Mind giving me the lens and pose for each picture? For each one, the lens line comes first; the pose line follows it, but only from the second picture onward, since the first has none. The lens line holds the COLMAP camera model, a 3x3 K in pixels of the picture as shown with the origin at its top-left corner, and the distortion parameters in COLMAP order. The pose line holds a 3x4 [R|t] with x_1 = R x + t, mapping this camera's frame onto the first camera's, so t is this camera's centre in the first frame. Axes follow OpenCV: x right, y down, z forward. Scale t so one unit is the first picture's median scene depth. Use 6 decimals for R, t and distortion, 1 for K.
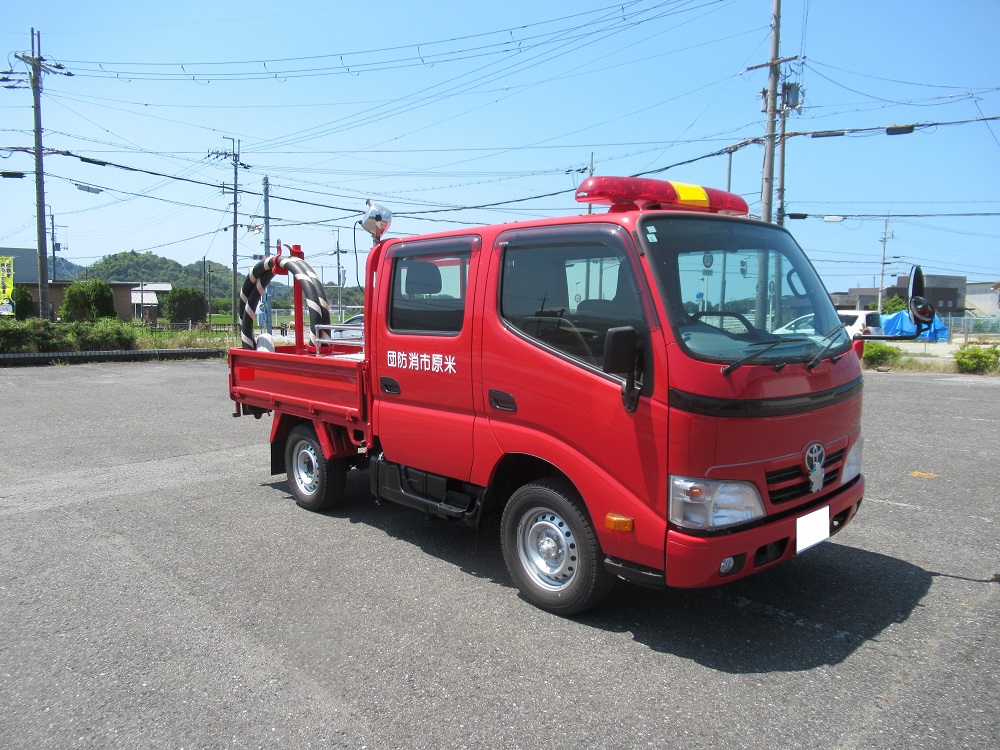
lens RADIAL K [[739.7, 0, 498.8], [0, 739.7, 376.1], [0, 0, 1]] dist [-0.004750, -0.000259]
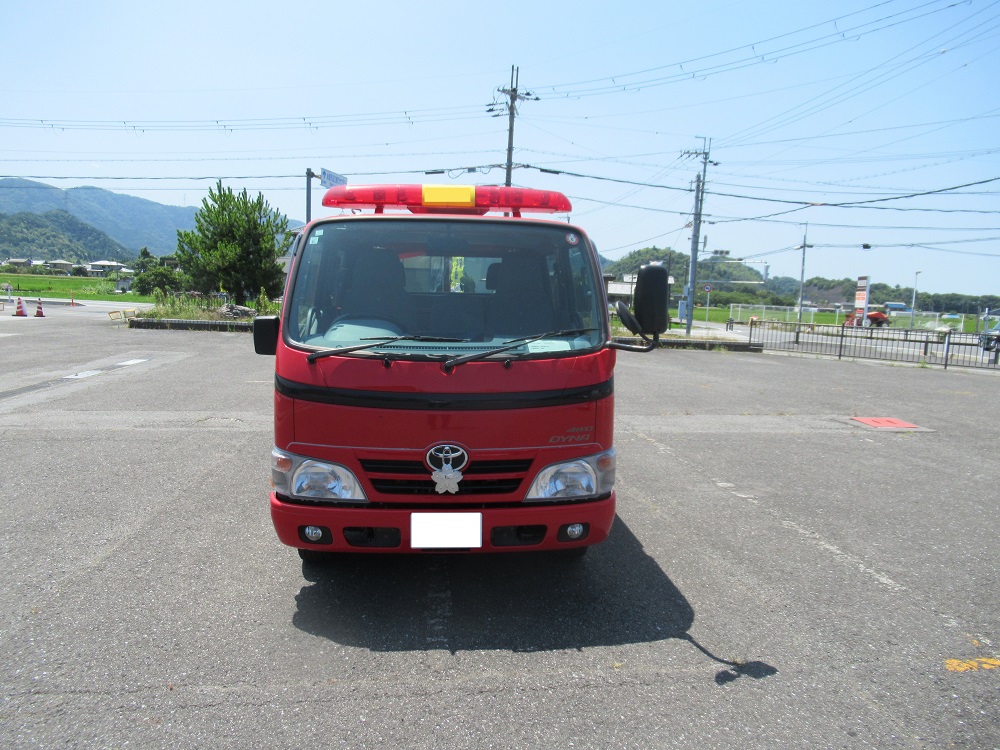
lens RADIAL K [[739.7, 0, 505.3], [0, 739.7, 375.7], [0, 0, 1]] dist [-0.004750, -0.000259]
pose [[0.795977, 0.093434, -0.598072, 0.132666], [-0.089542, 0.995321, 0.036323, -0.005354], [0.598667, 0.024641, 0.800619, 0.030885]]
